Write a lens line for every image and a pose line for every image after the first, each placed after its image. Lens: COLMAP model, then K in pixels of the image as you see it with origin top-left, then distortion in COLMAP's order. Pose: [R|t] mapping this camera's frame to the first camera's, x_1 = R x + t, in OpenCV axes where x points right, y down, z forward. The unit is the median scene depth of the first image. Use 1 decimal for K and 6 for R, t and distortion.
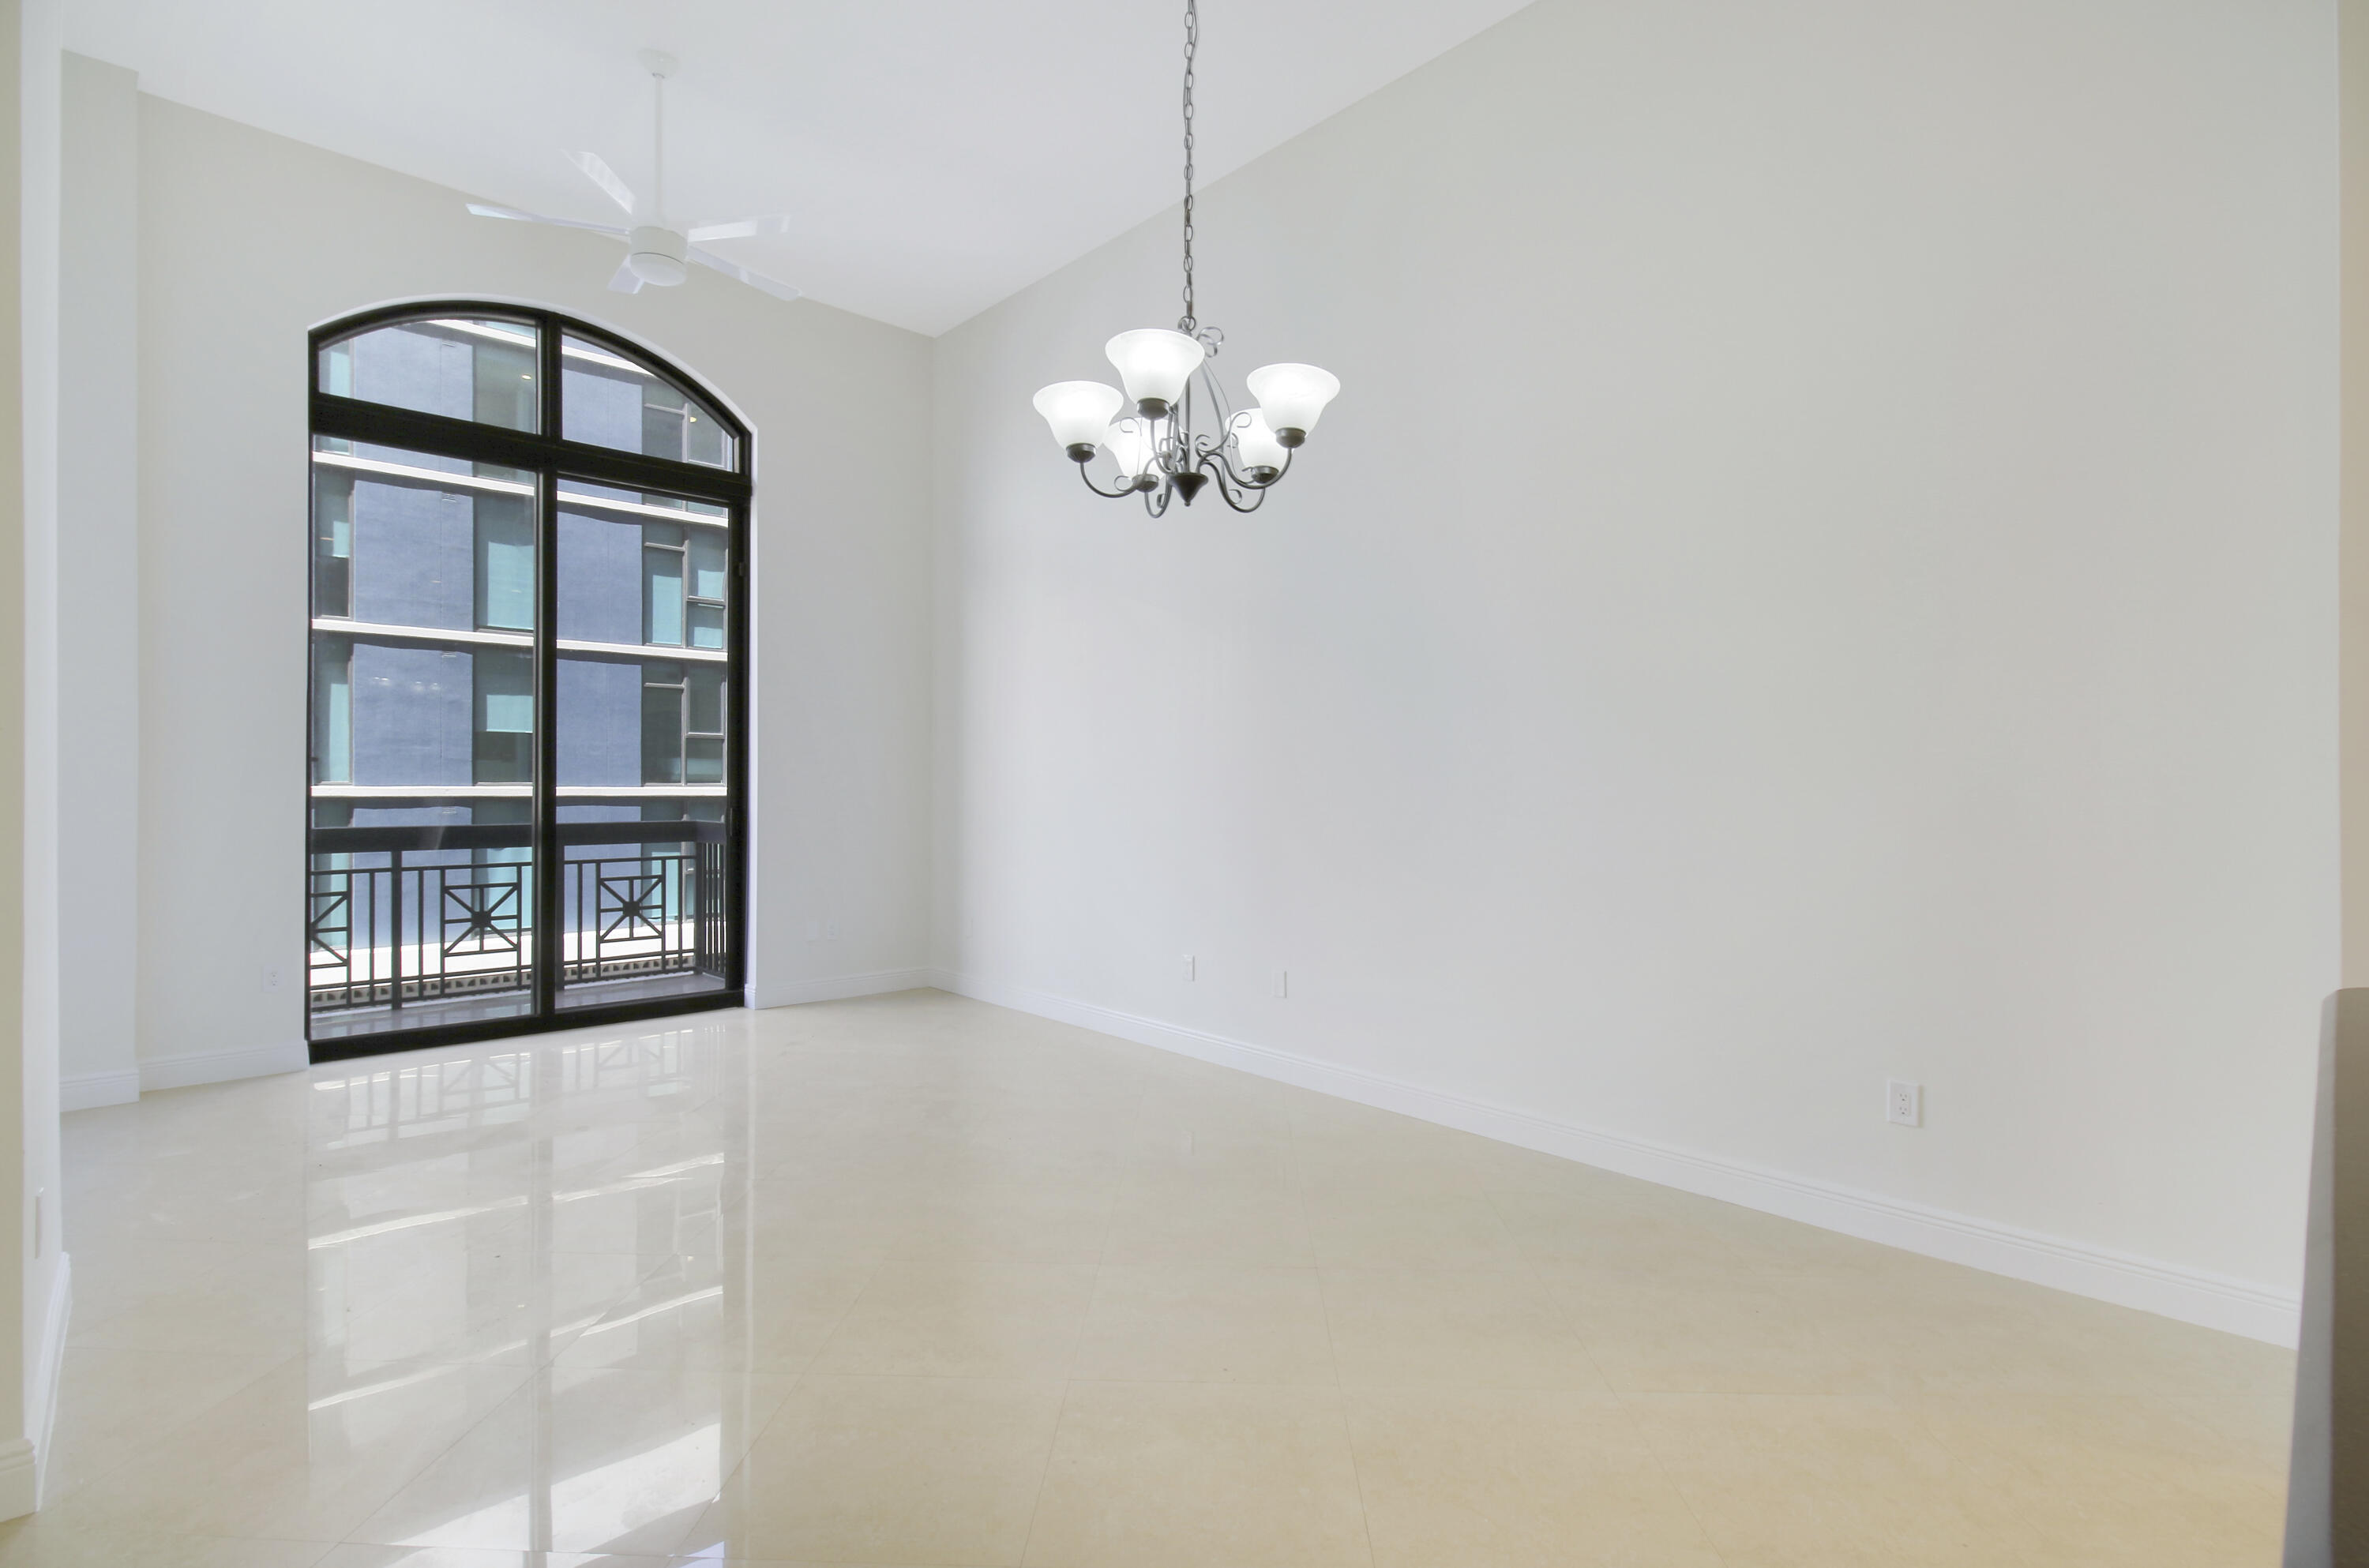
lens RADIAL K [[1125.0, 0, 1184.6], [0, 1125.0, 783.7], [0, 0, 1]] dist [-0.015026, -0.000325]
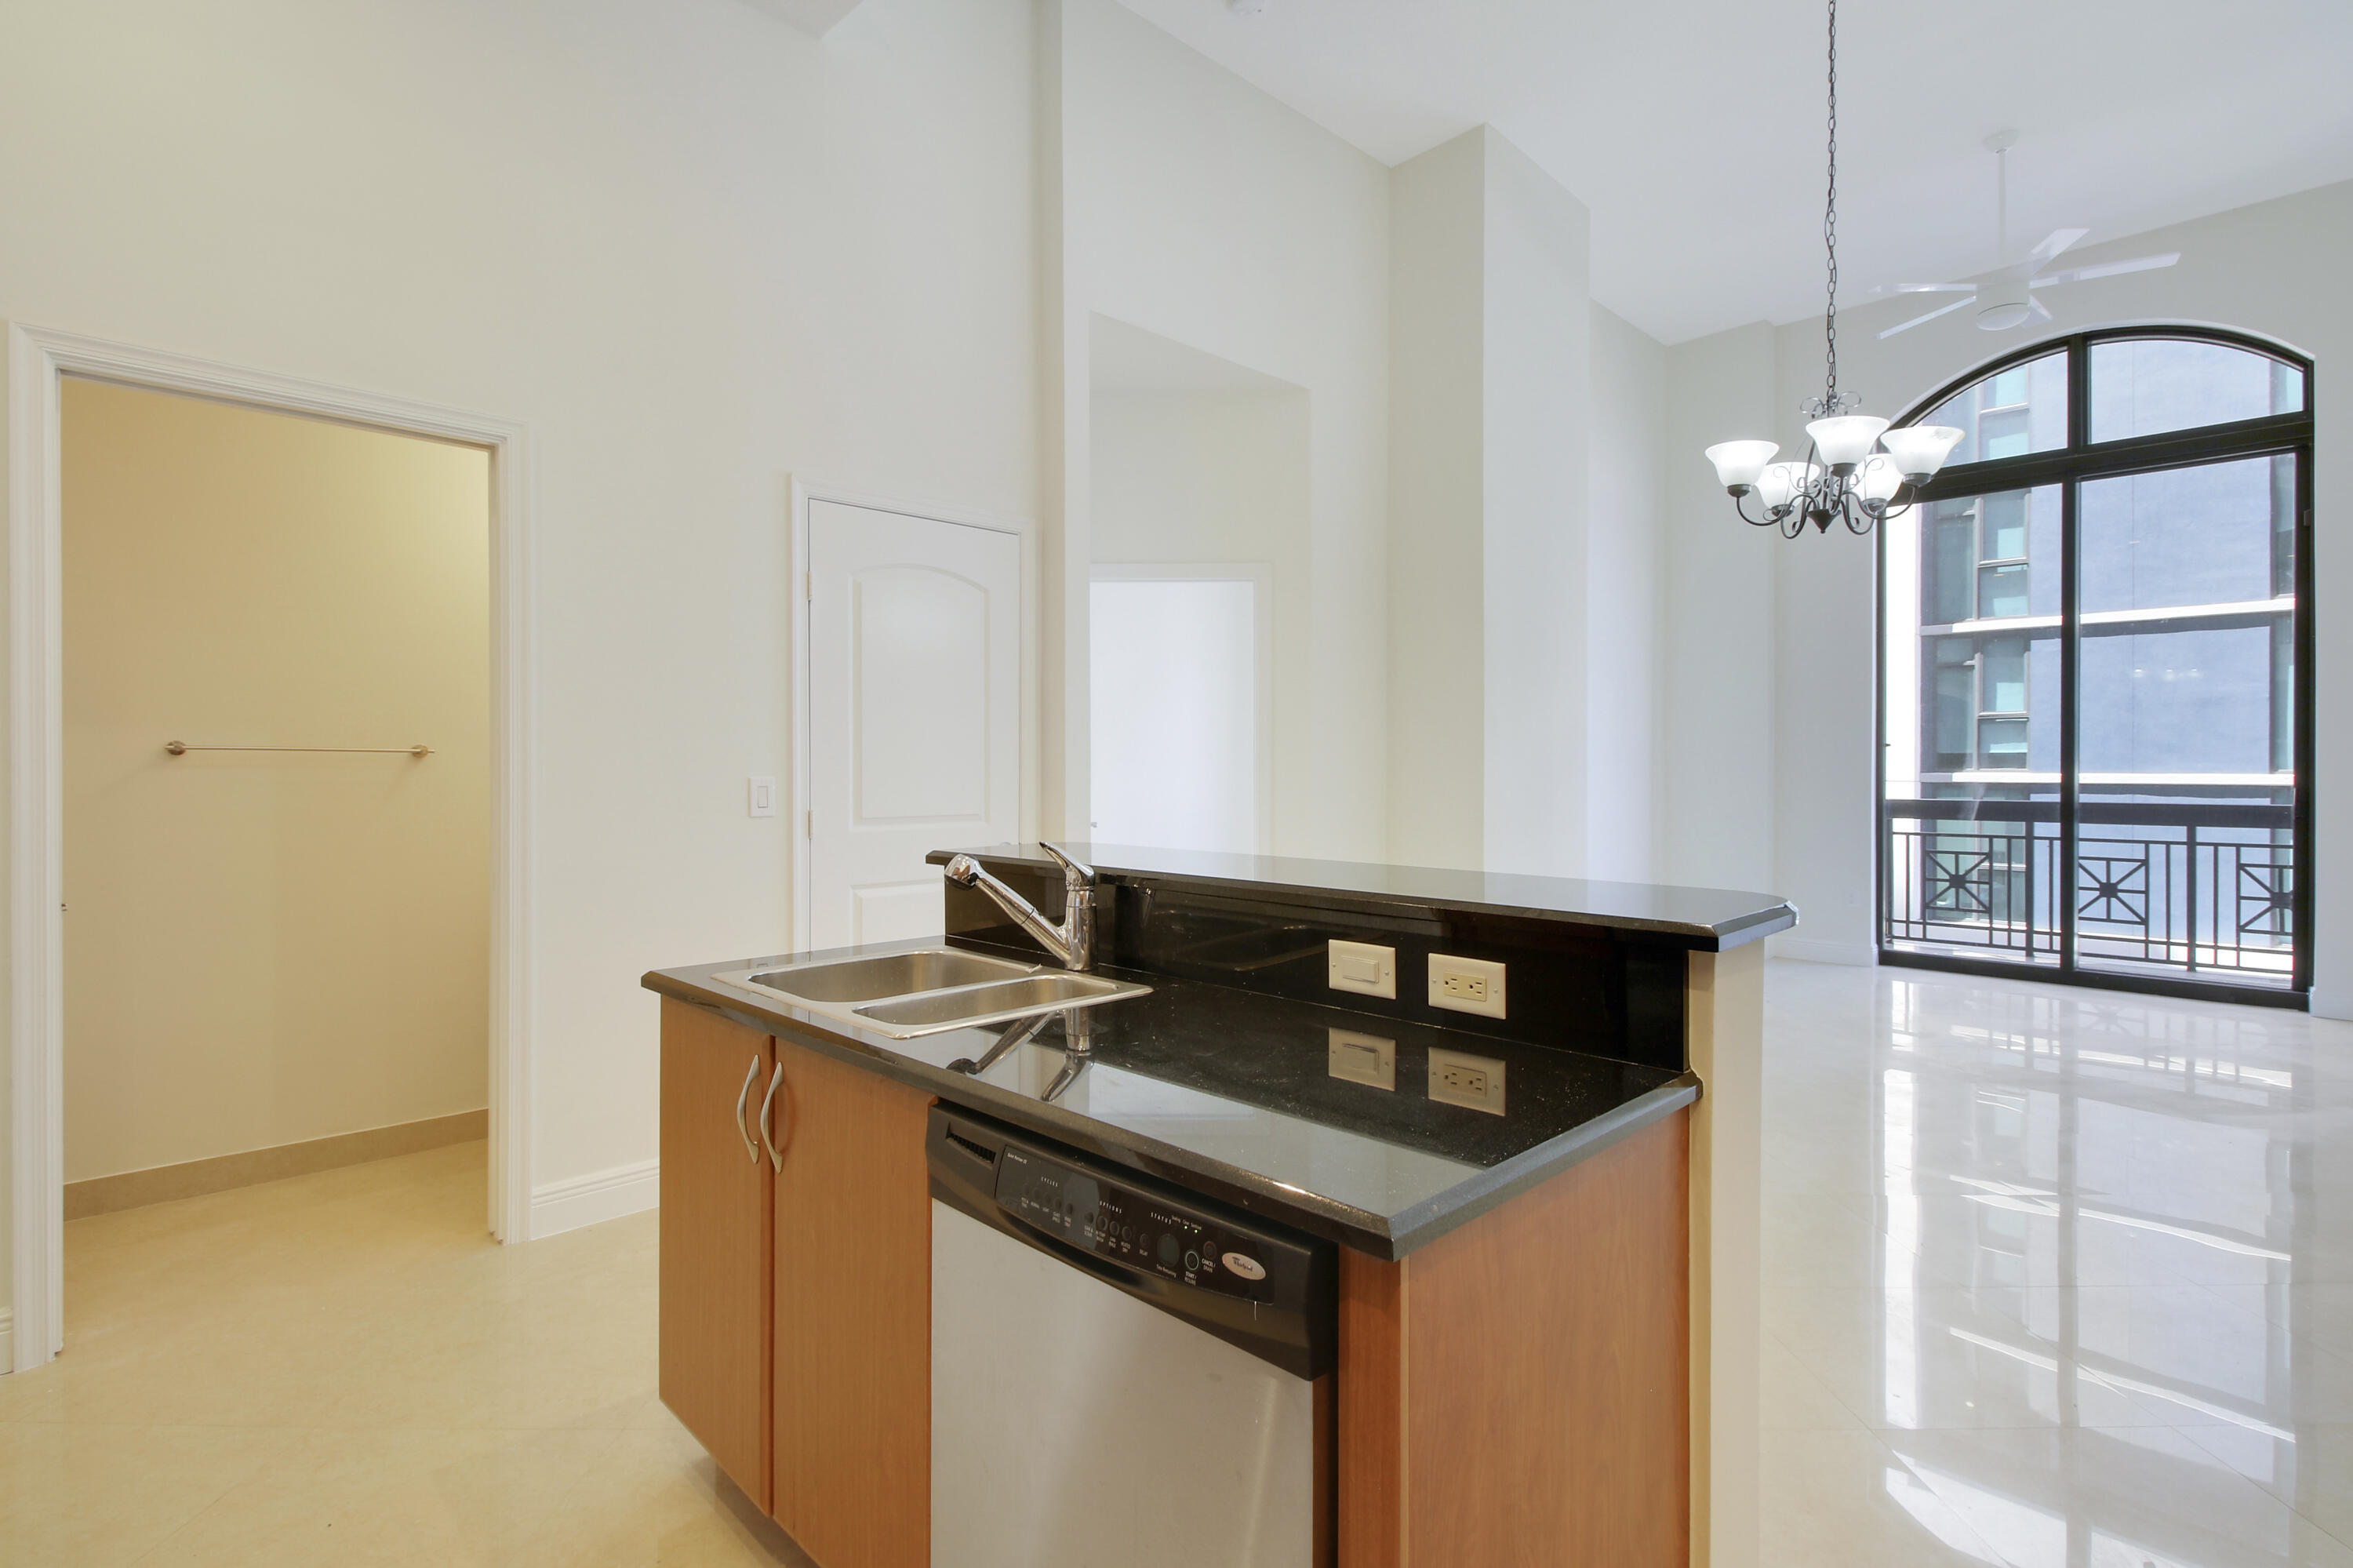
lens RADIAL K [[1149.5, 0, 1177.8], [0, 1149.5, 778.0], [0, 0, 1]] dist [-0.018079, -0.000344]
pose [[0.038650, 0.002716, -0.999249, 0.405326], [-0.002538, 0.999993, 0.002620, 0.011881], [0.999250, 0.002435, 0.038657, 0.058877]]
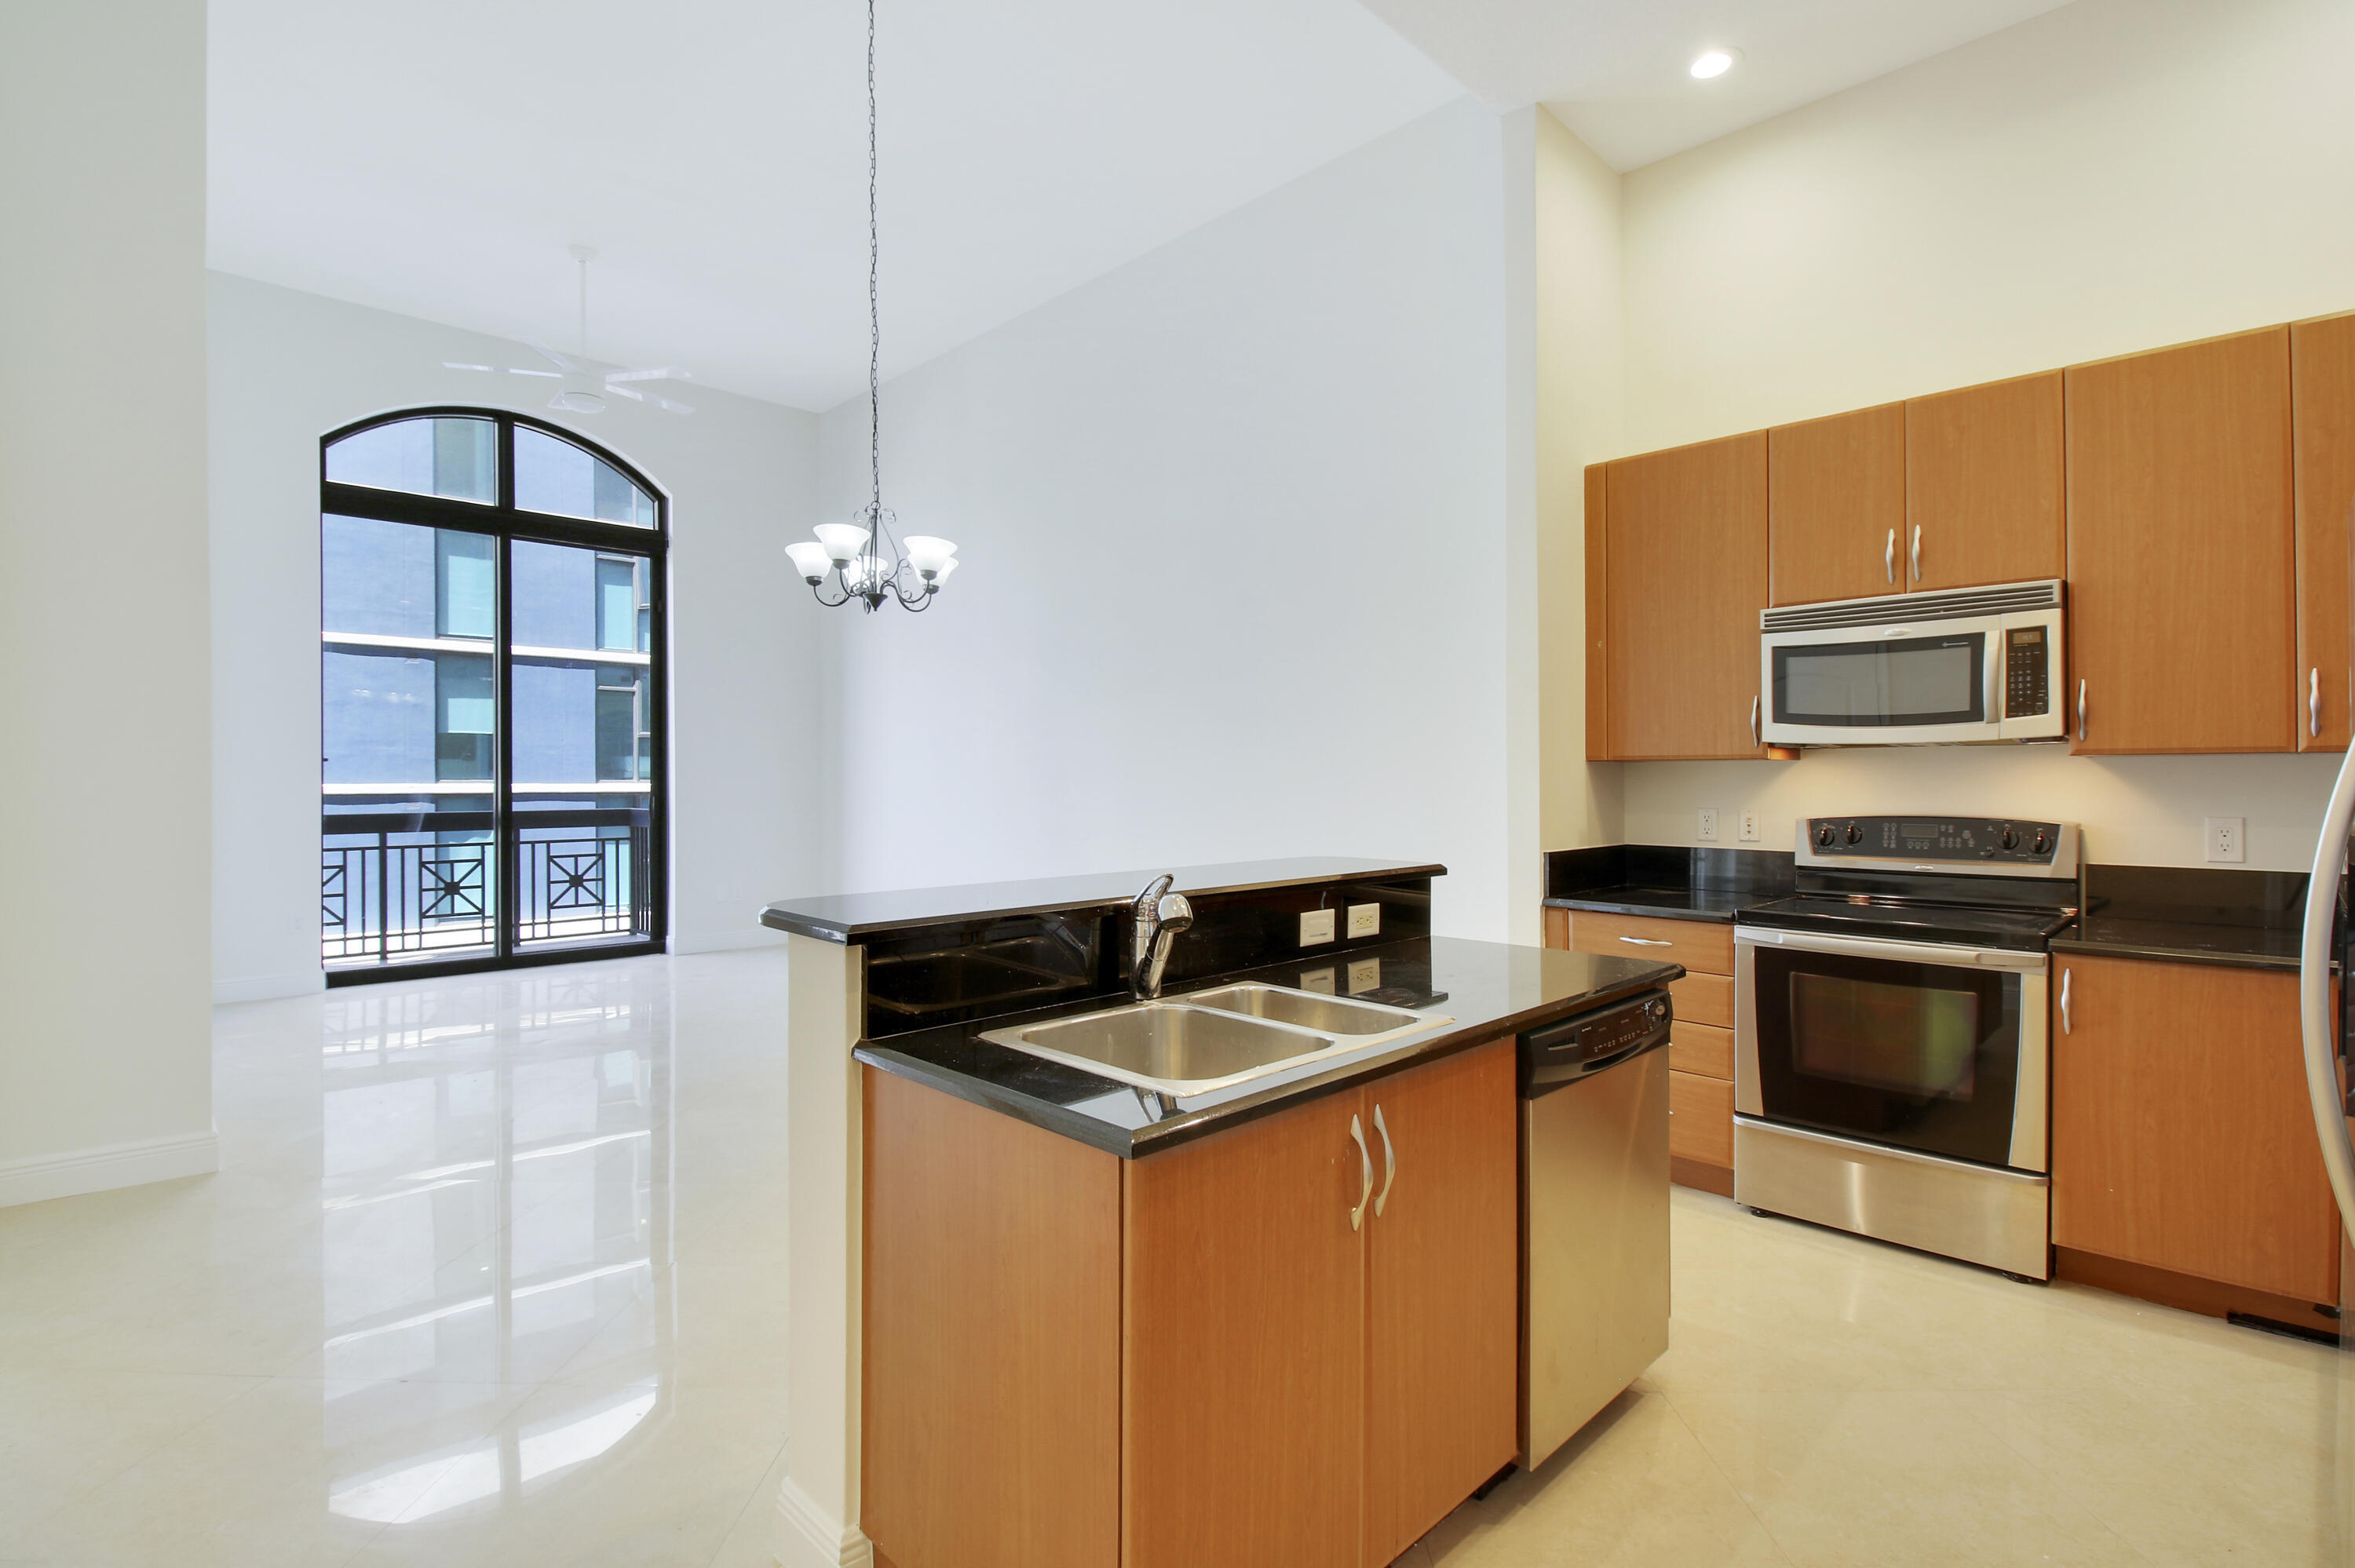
lens RADIAL K [[1114.1, 0, 1173.4], [0, 1114.1, 780.6], [0, 0, 1]] dist [-0.000198, -0.016423]
pose [[0.999720, -0.006252, 0.022820, 0.131924], [0.006212, 0.999979, 0.001817, 0.004700], [-0.022831, -0.001675, 0.999738, -0.230064]]
